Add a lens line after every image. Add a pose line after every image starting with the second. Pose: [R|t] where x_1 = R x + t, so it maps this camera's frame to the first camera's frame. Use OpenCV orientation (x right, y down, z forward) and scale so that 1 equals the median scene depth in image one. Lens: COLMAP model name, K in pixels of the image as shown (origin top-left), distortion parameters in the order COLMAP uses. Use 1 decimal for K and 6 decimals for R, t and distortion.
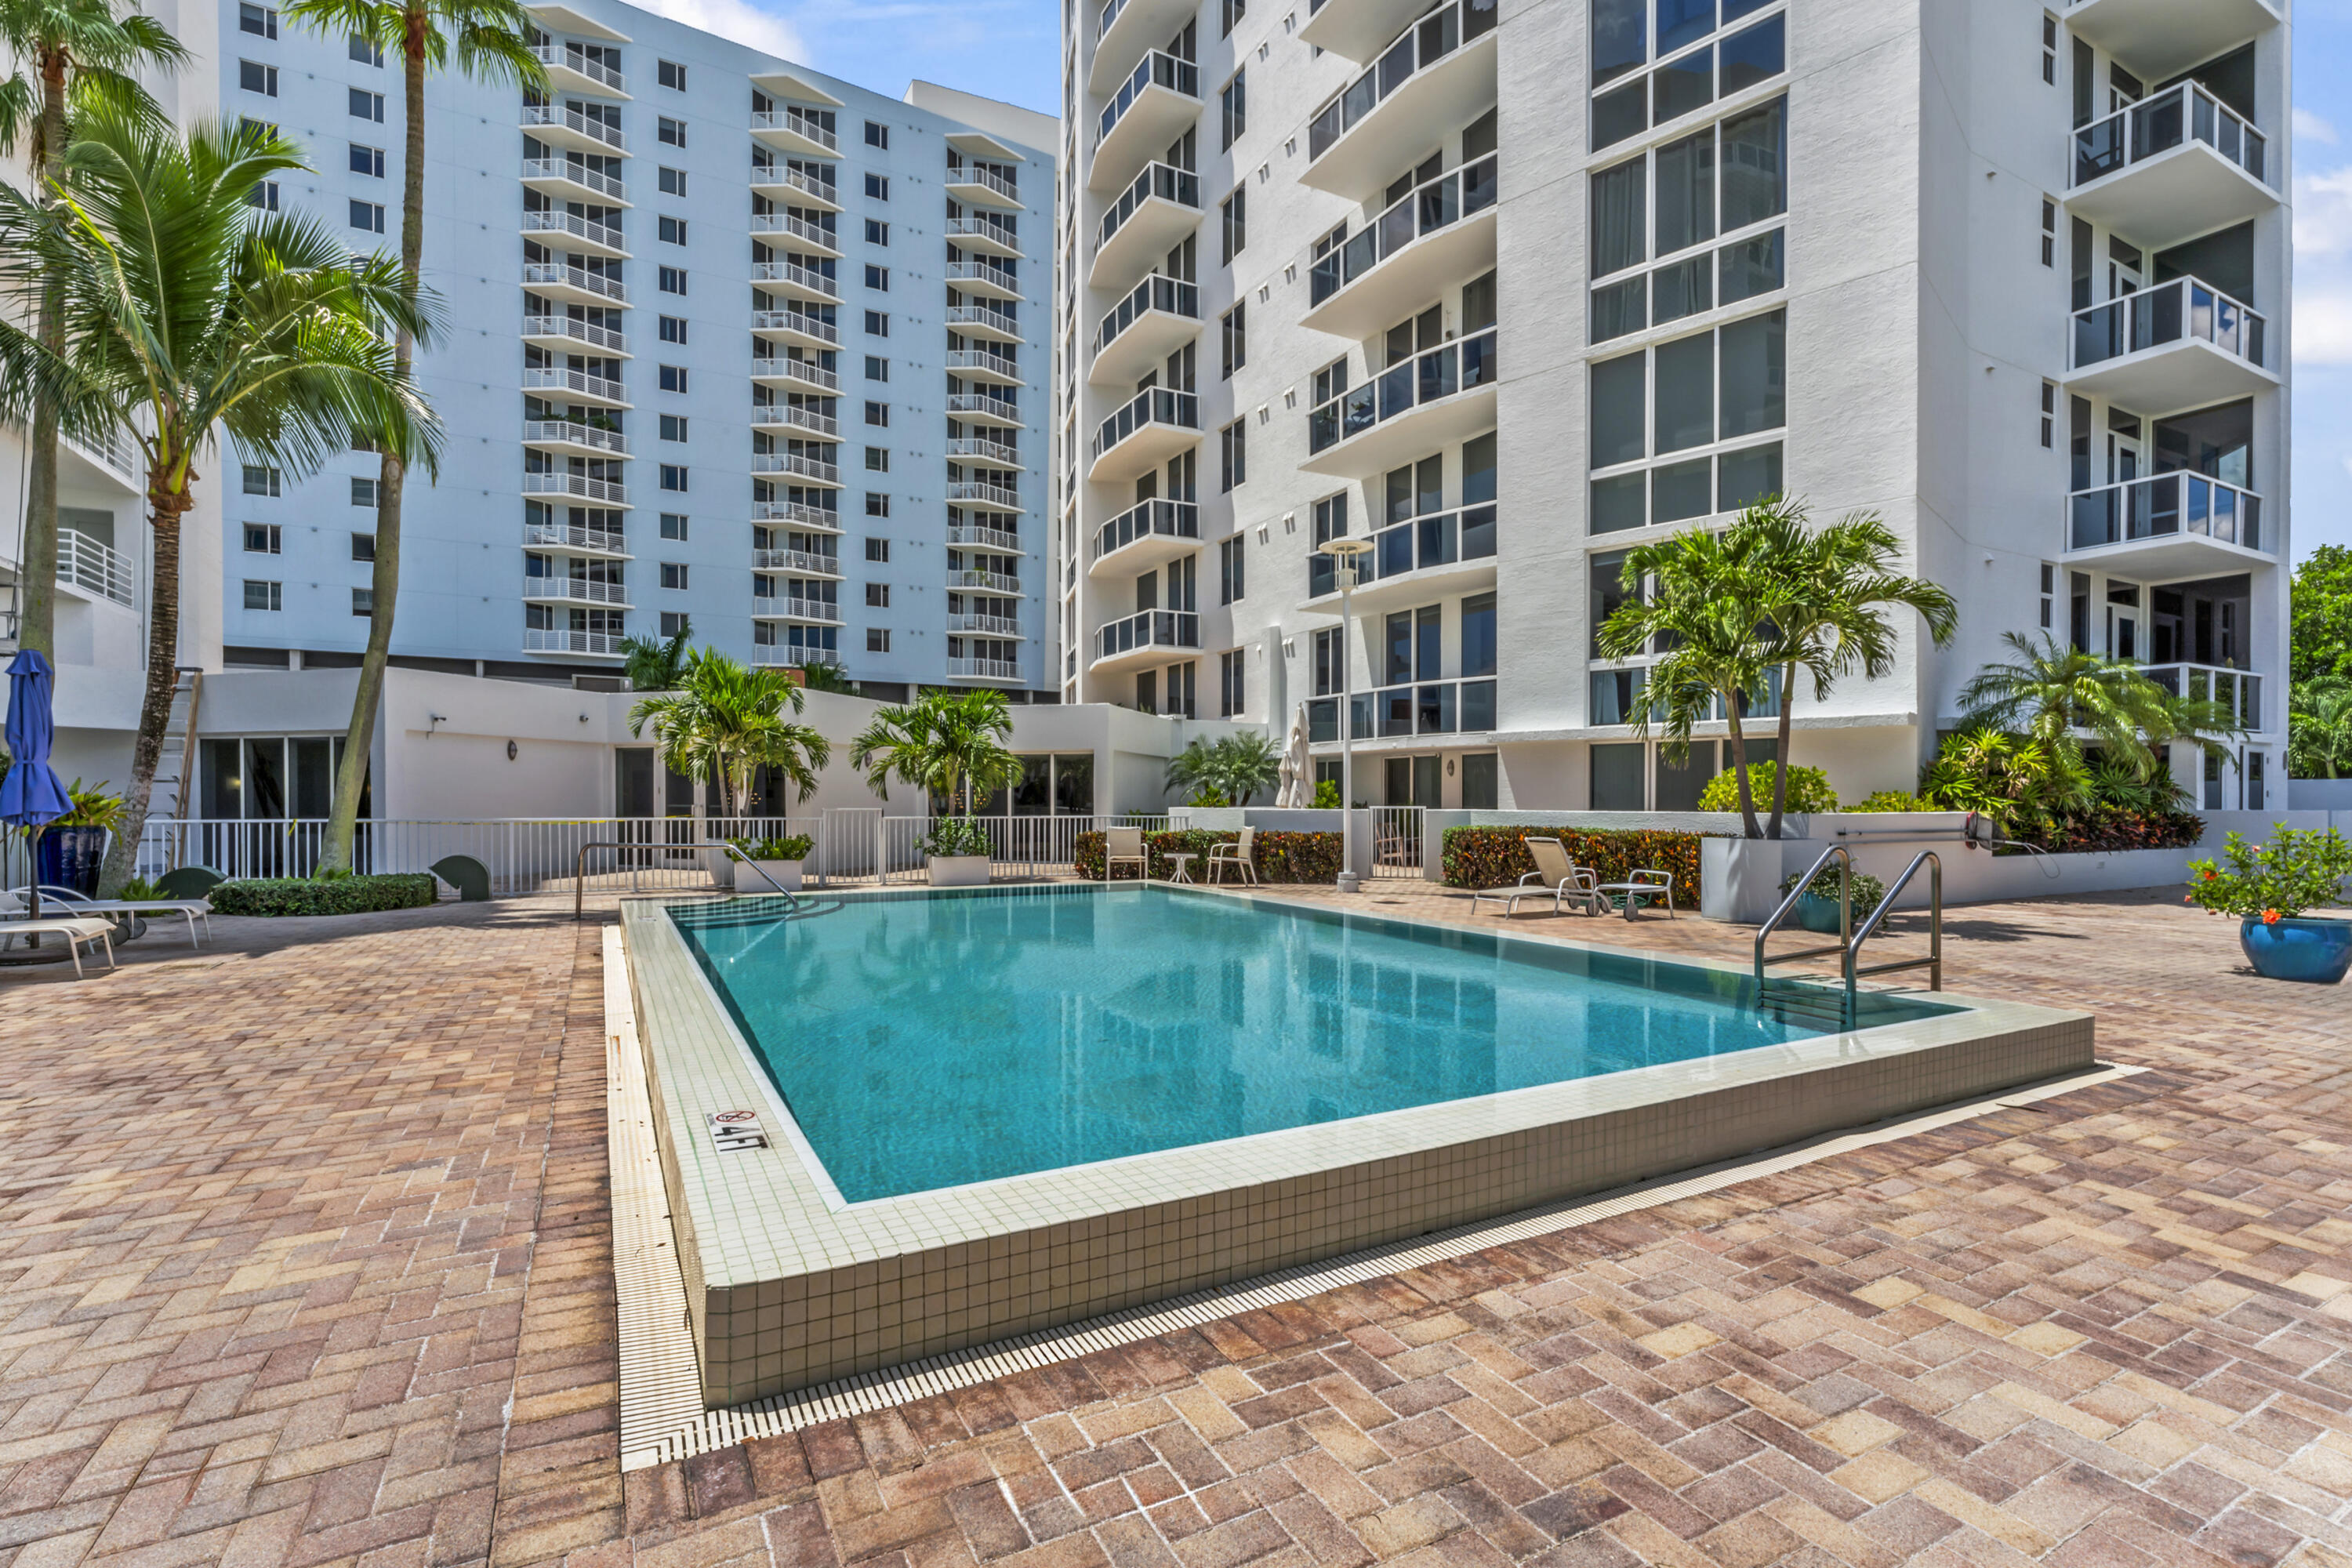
lens RADIAL K [[1061.8, 0, 1171.8], [0, 1061.8, 792.2], [0, 0, 1]] dist [-0.003473, 0.000372]
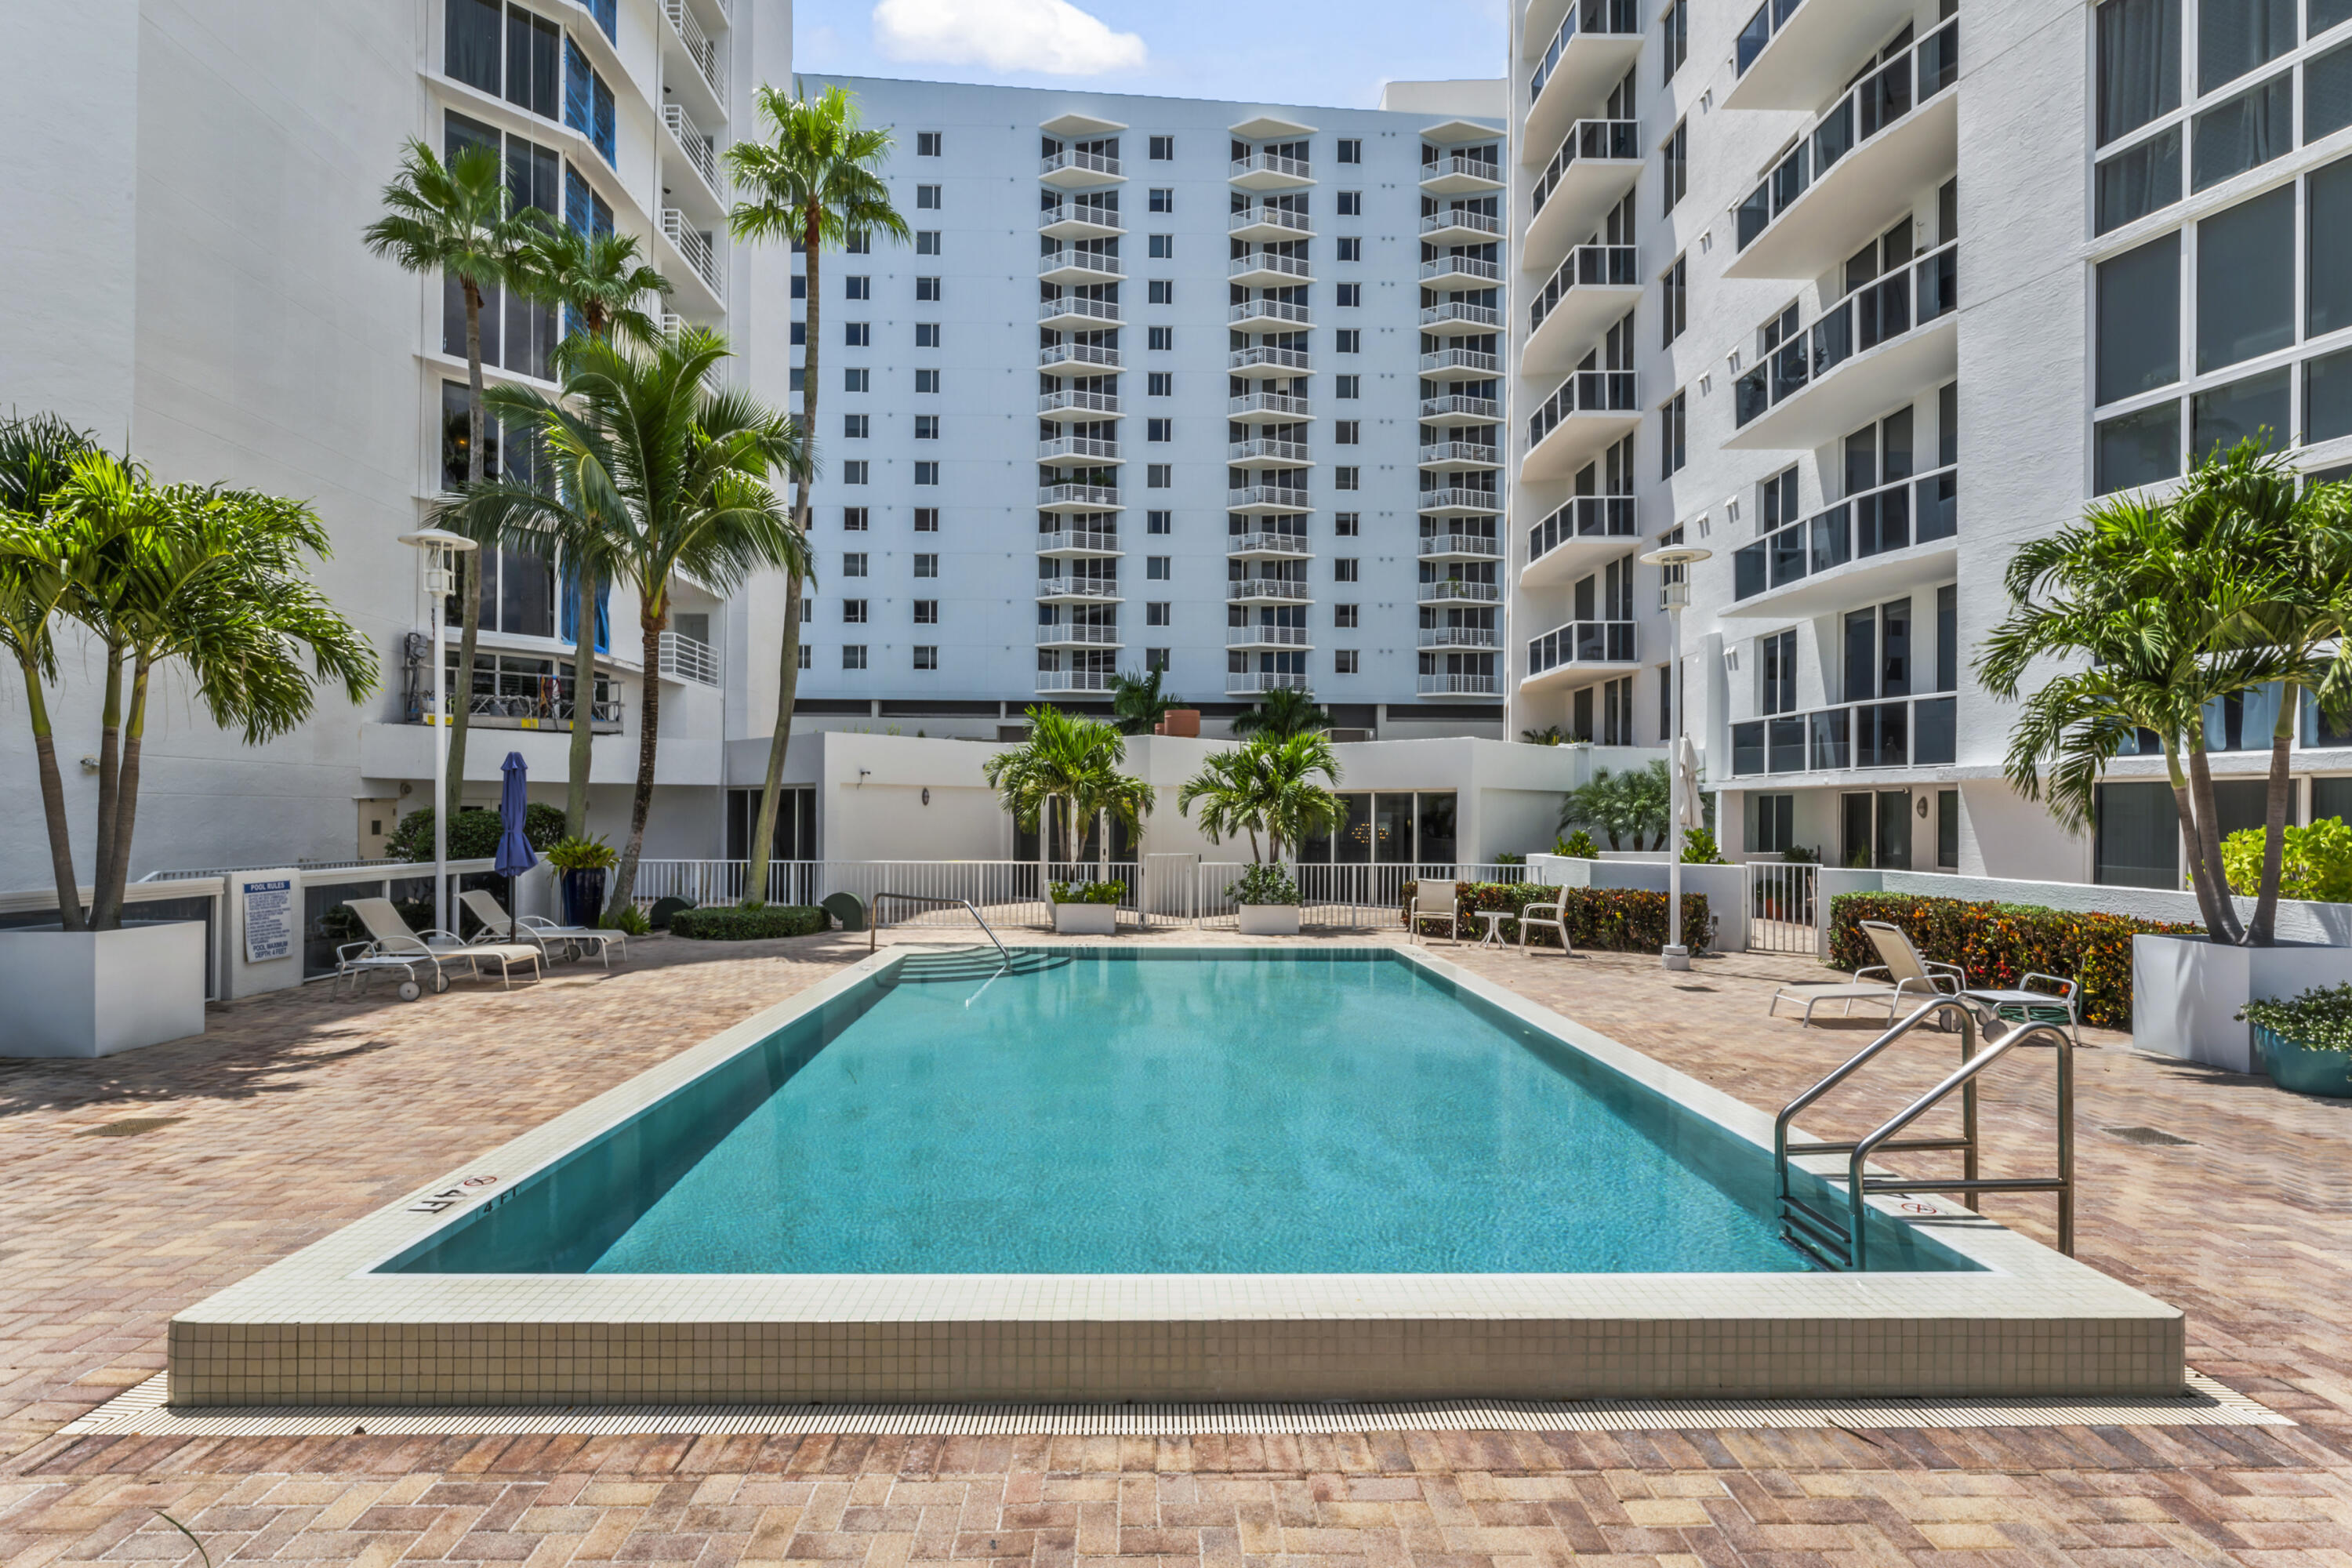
lens RADIAL K [[1112.1, 0, 1175.3], [0, 1112.1, 793.5], [0, 0, 1]] dist [-0.002132, 0.000939]
pose [[0.891046, -0.004535, -0.453891, 0.175905], [-0.001134, 0.999925, -0.012216, -0.027573], [0.453912, 0.011399, 0.890974, 0.032212]]
